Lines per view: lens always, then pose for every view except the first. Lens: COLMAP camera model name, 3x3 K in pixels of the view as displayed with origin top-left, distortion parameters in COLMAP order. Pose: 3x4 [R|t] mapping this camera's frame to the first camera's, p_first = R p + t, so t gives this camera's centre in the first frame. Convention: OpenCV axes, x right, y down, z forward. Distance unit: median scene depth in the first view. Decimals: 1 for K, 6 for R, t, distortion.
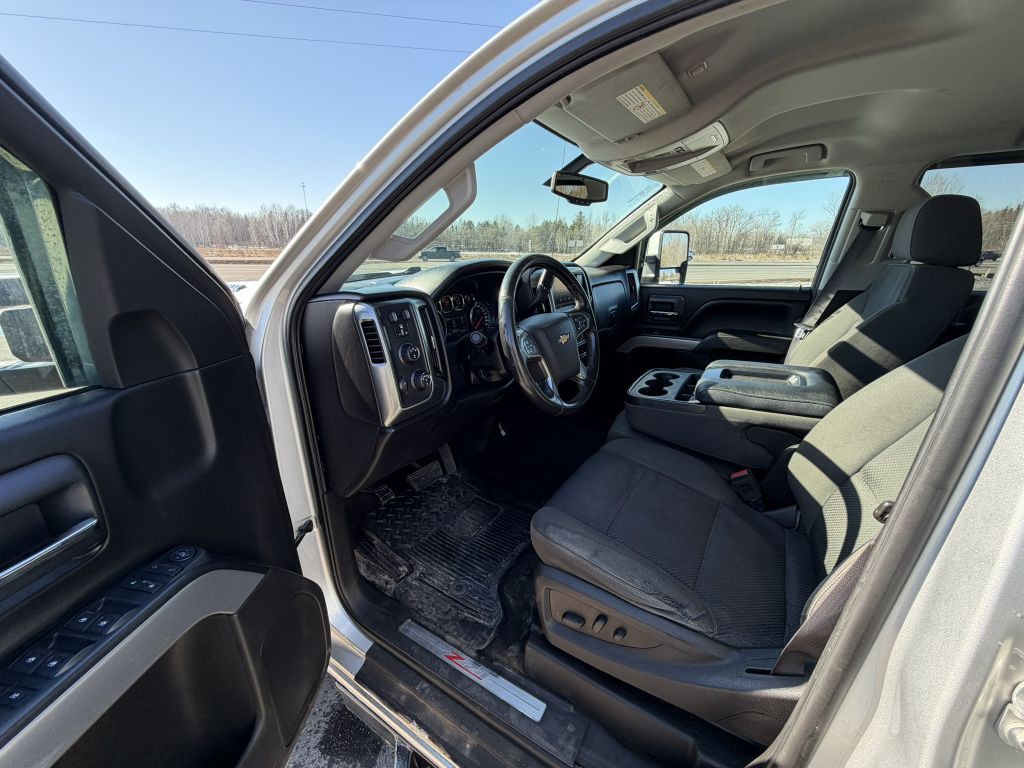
lens RADIAL K [[410.3, 0, 512.0], [0, 410.3, 384.0], [0, 0, 1]] dist [-0.001635, -0.000360]
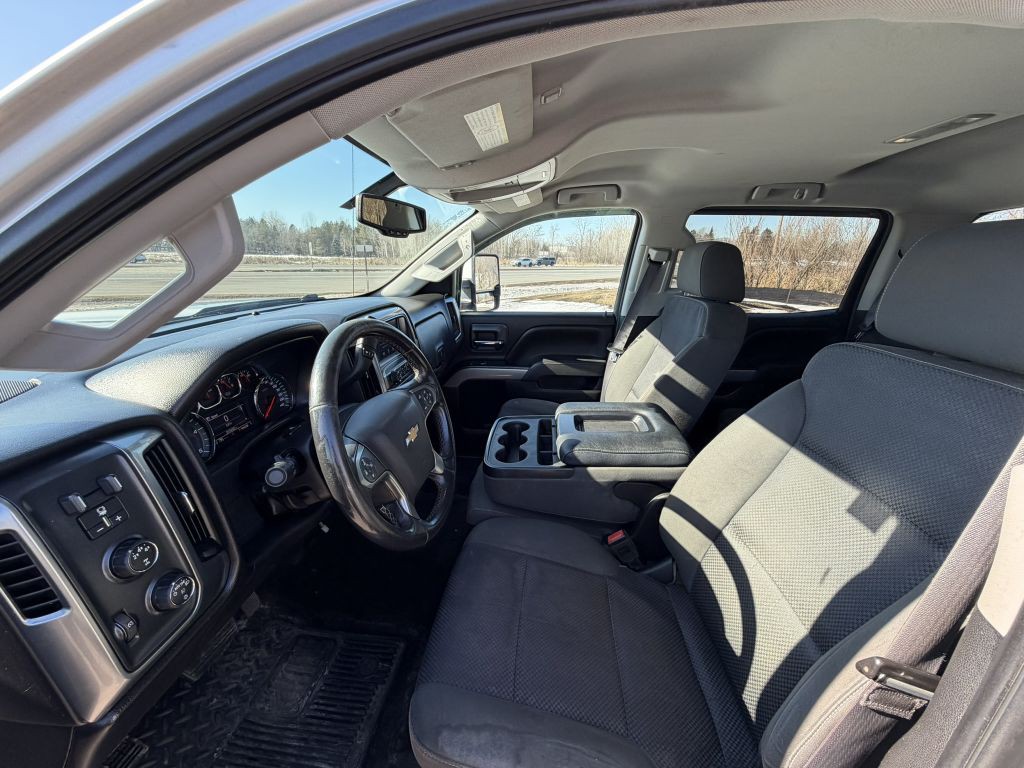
lens RADIAL K [[407.6, 0, 512.0], [0, 407.6, 384.0], [0, 0, 1]] dist [0.000879, -0.000187]
pose [[0.886997, -0.127187, 0.443913, -0.021386], [0.130119, 0.991208, 0.023999, -0.156459], [-0.443063, 0.036474, 0.895748, 0.224379]]
